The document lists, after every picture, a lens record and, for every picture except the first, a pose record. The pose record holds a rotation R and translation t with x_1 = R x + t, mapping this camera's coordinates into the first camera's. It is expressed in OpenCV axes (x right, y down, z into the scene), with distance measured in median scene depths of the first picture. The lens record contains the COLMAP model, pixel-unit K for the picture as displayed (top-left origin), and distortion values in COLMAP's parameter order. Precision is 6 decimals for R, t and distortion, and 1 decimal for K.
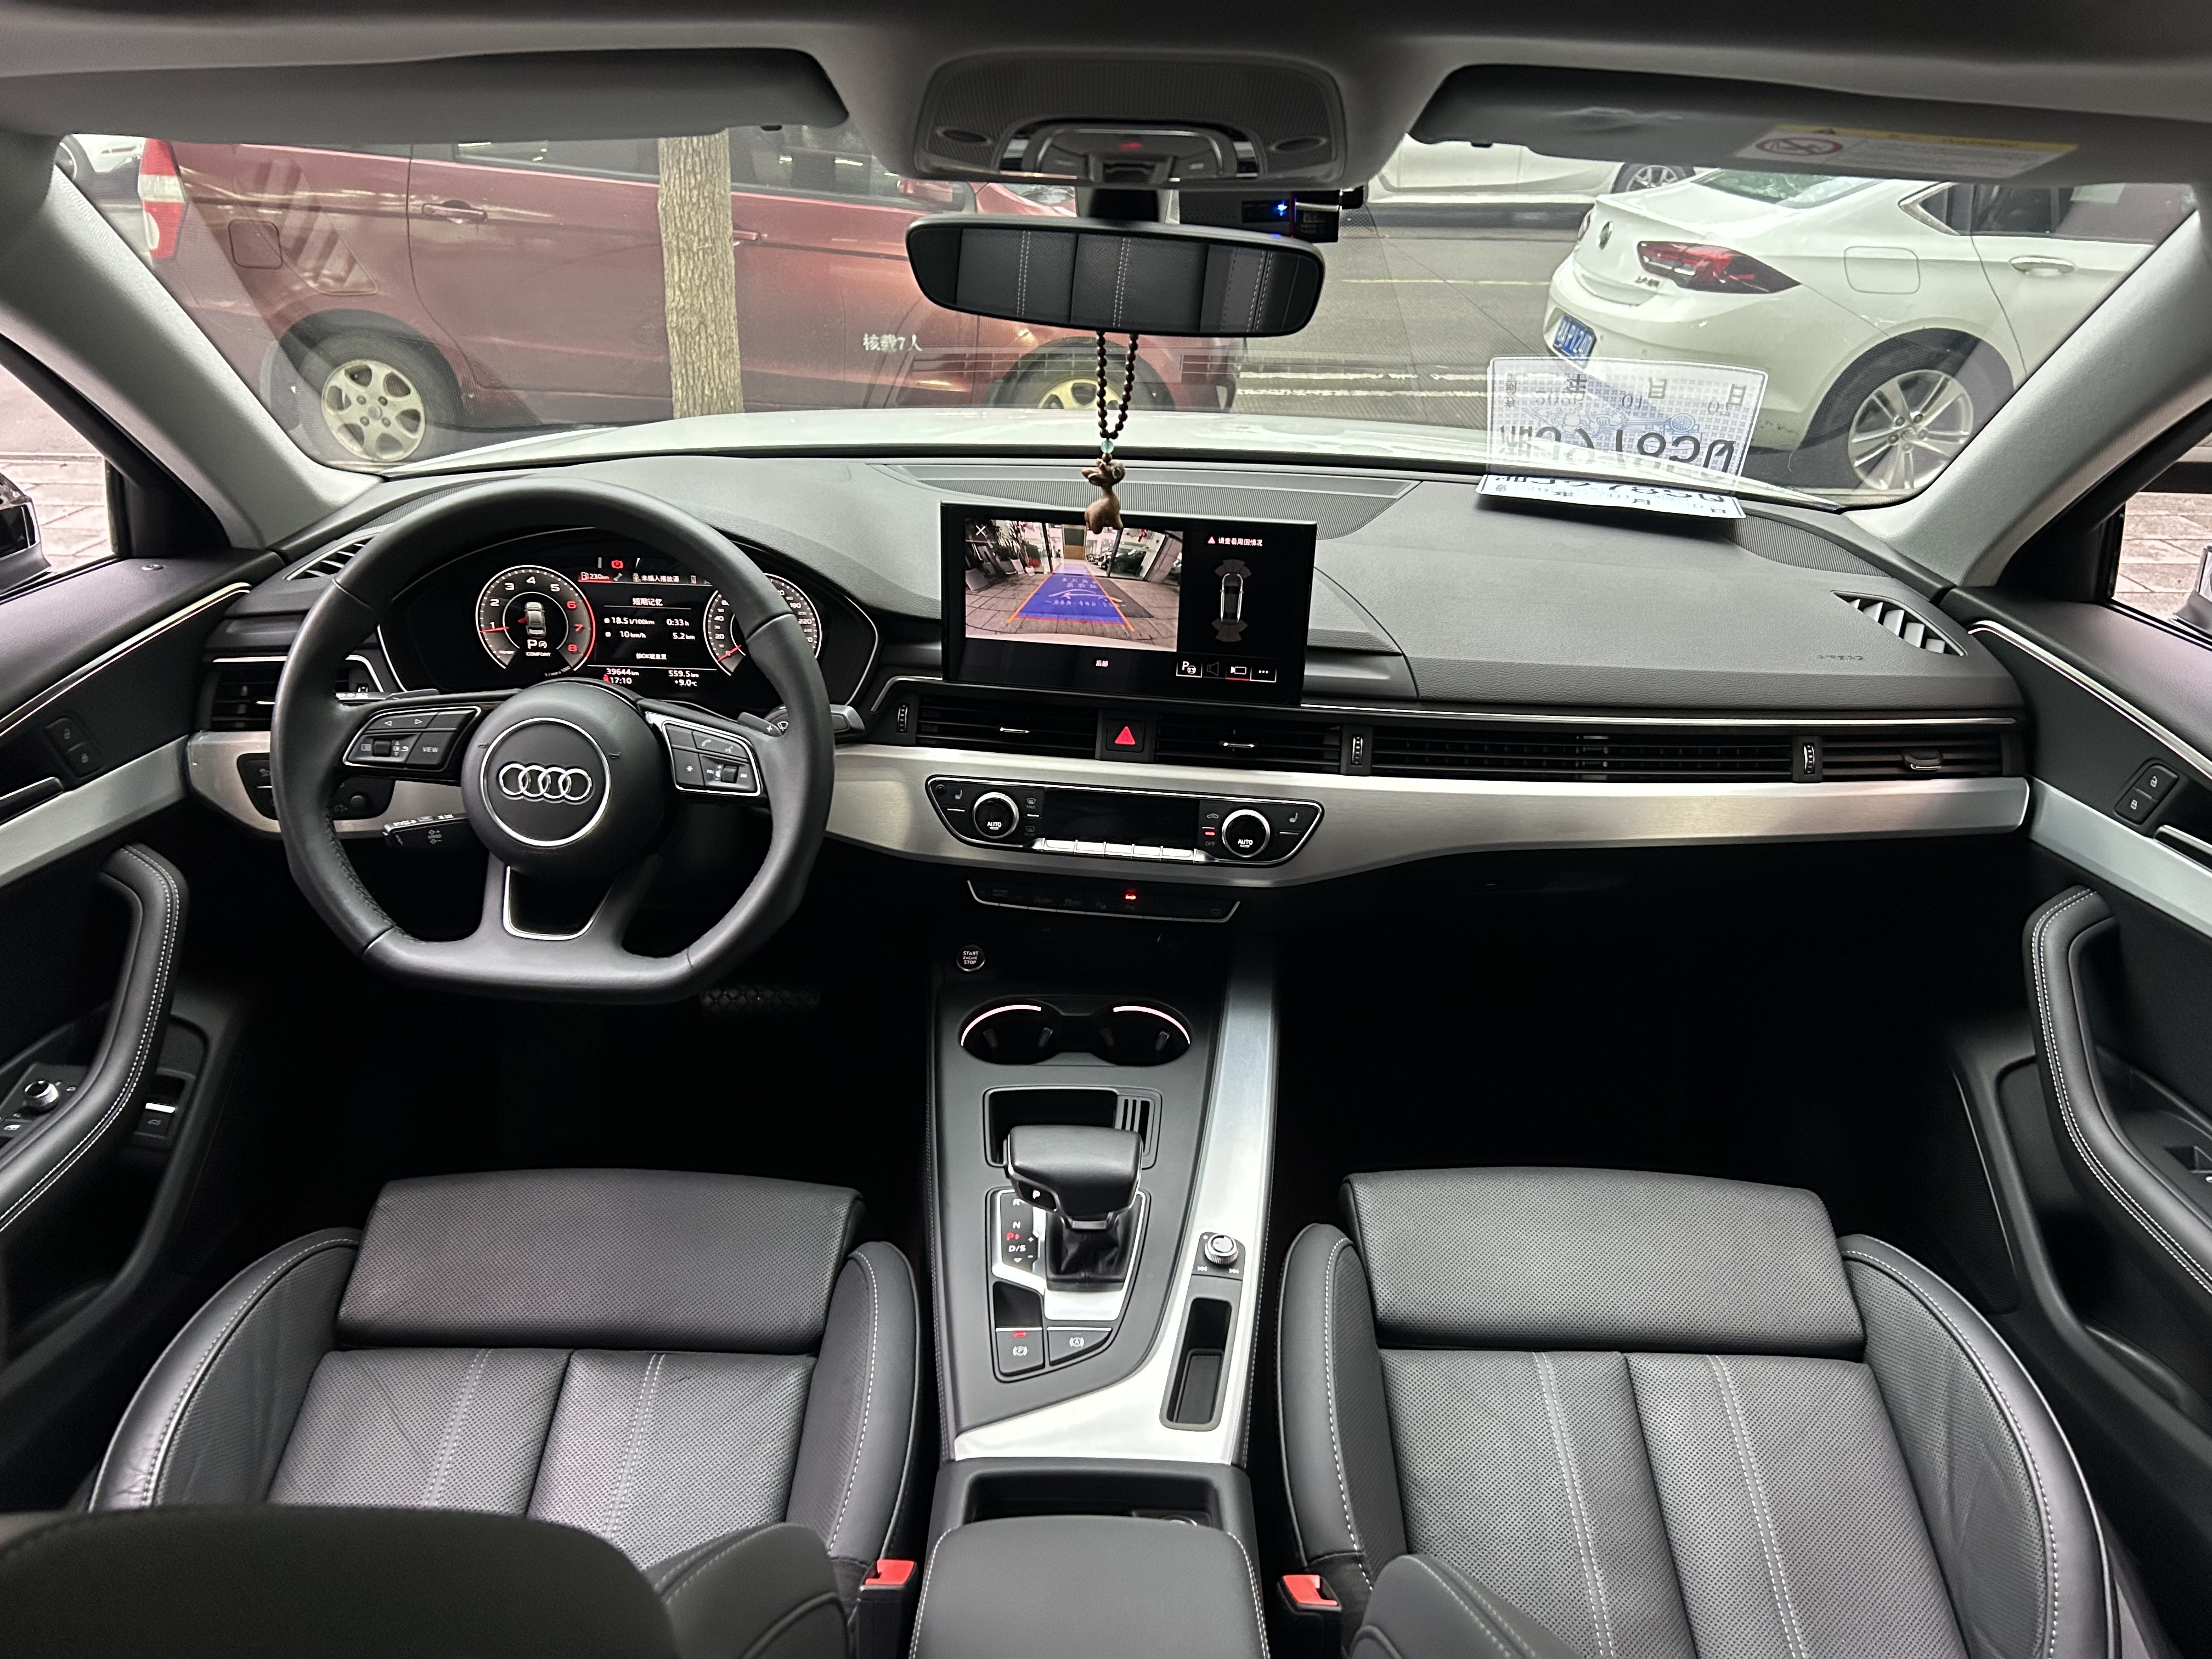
lens RADIAL K [[1650.8, 0, 1106.0], [0, 1650.8, 829.5], [0, 0, 1]] dist [0.062324, -0.079526]
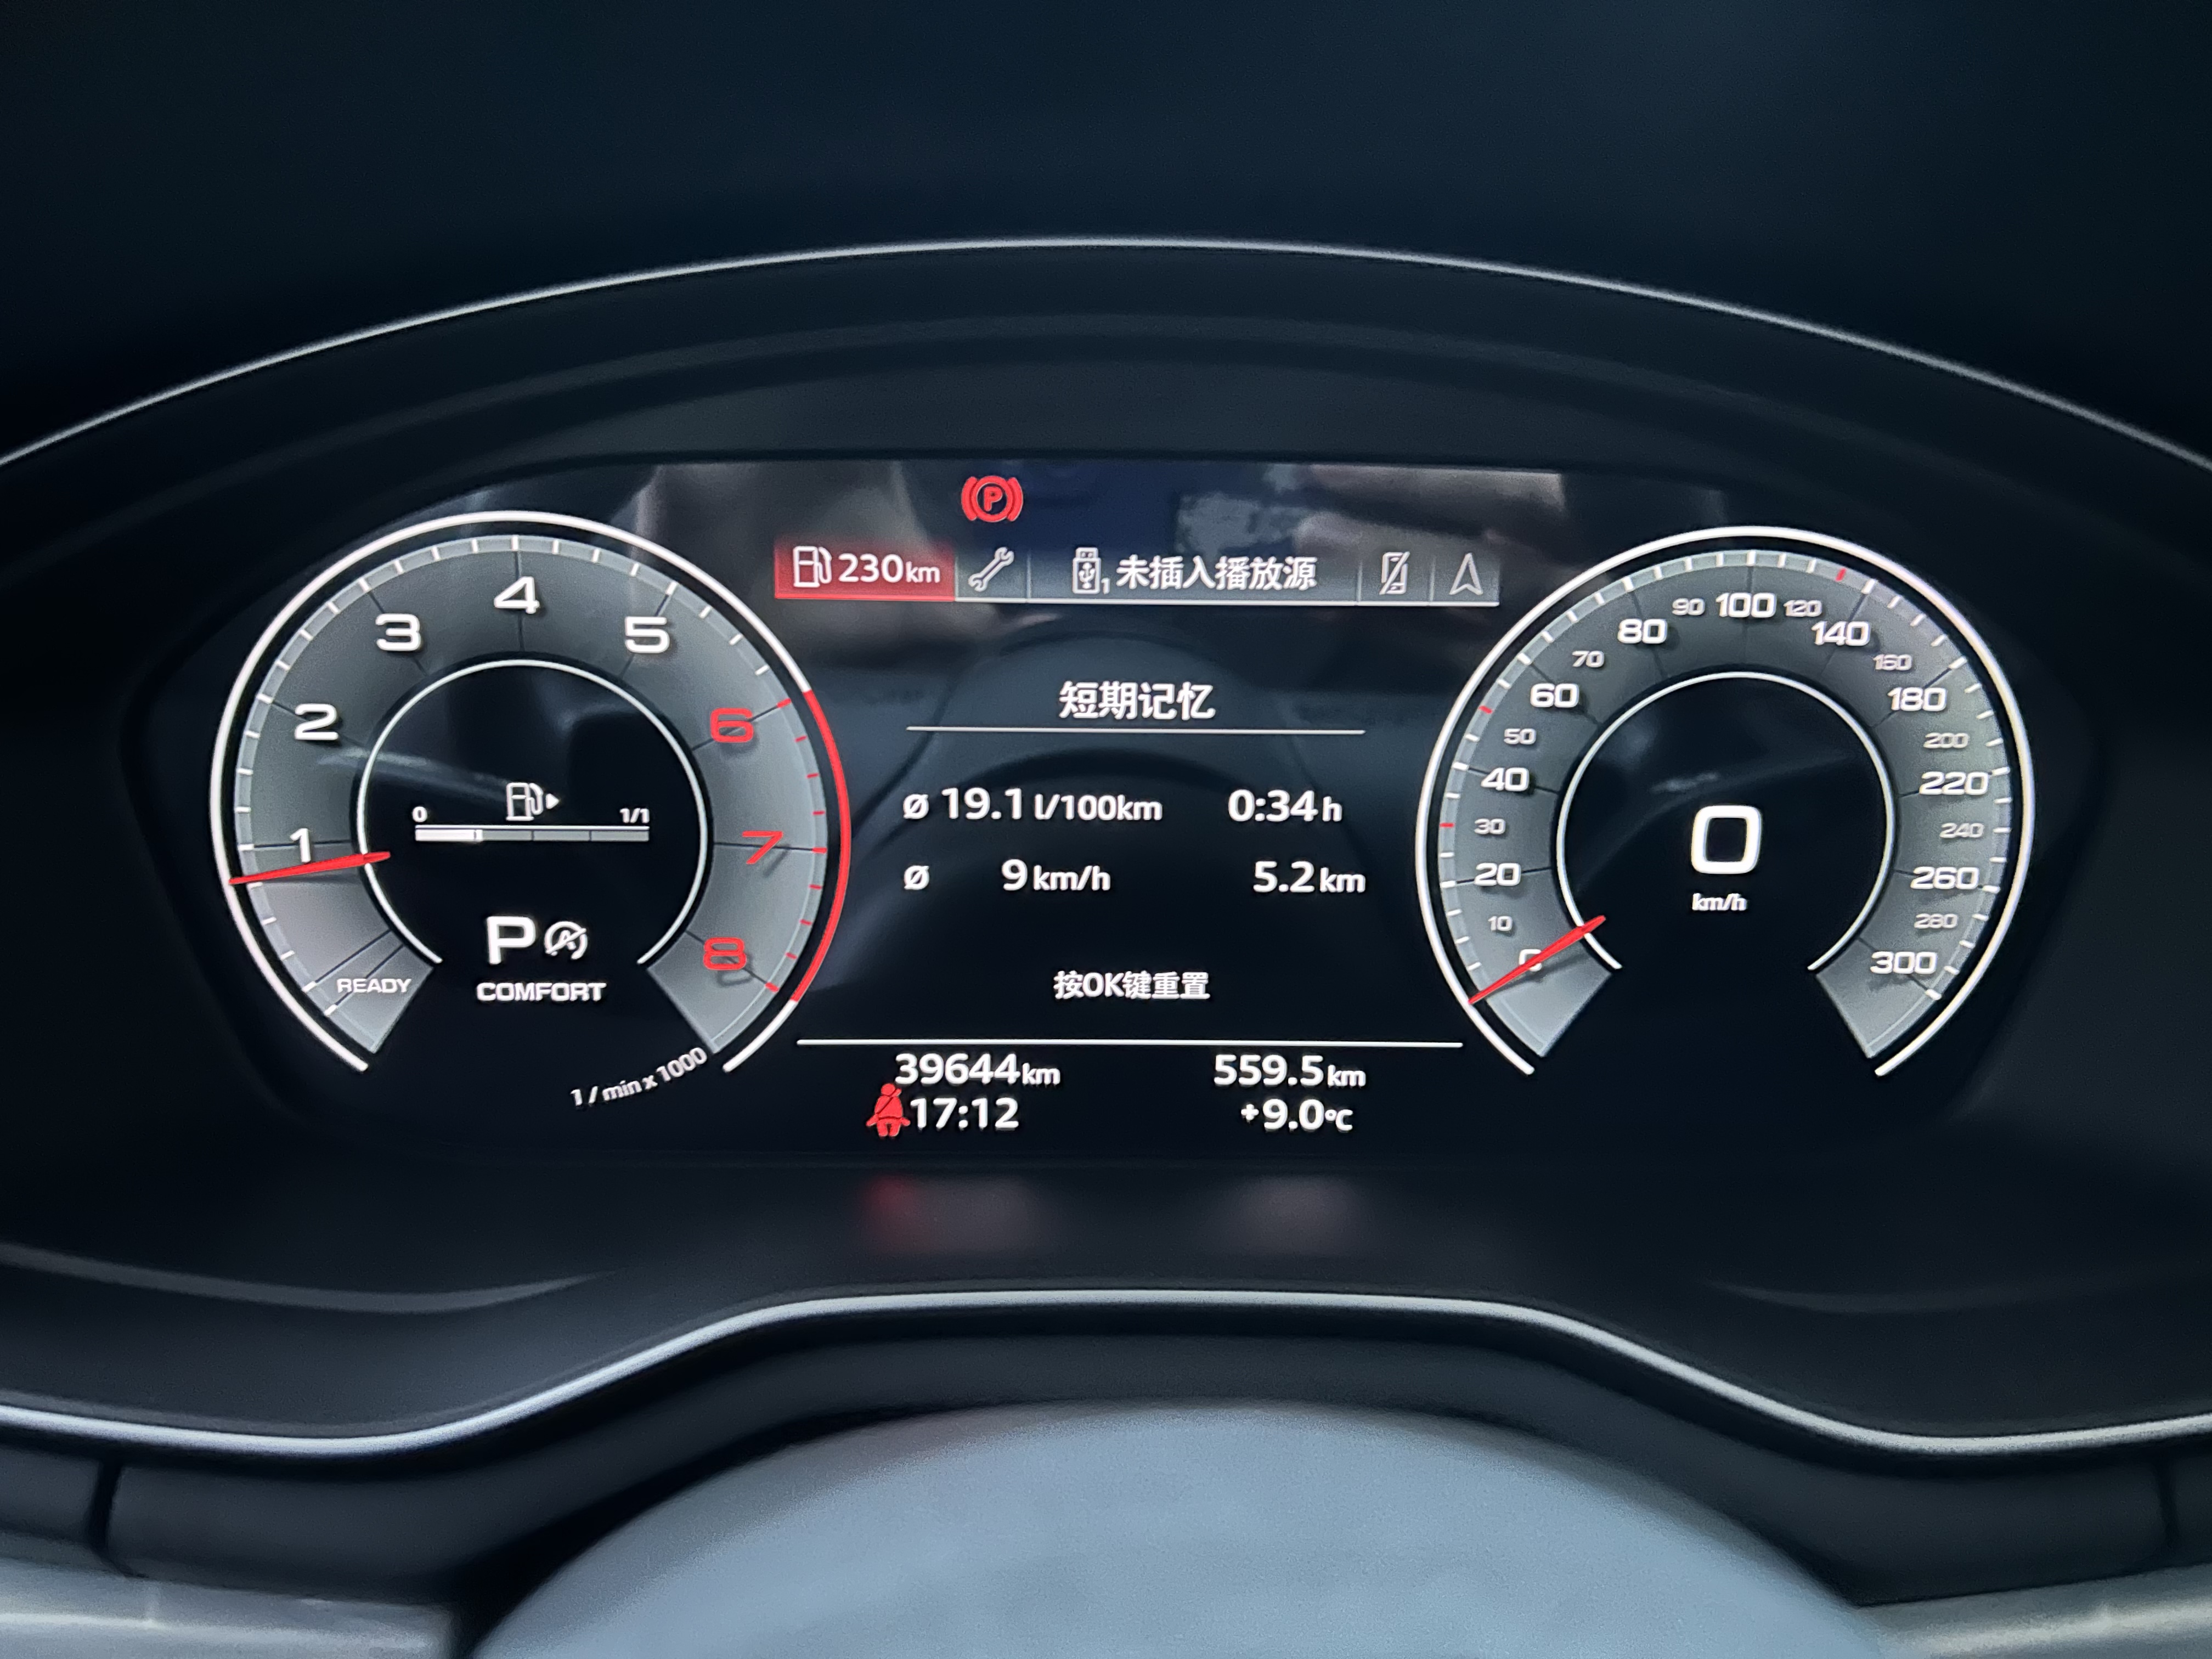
lens RADIAL K [[1650.8, 0, 1106.0], [0, 1650.8, 829.5], [0, 0, 1]] dist [0.062324, -0.079526]
pose [[0.999382, -0.023348, 0.026265, -0.283321], [0.026943, 0.988900, -0.146118, -0.094882], [-0.022562, 0.146735, 0.988918, 0.812676]]
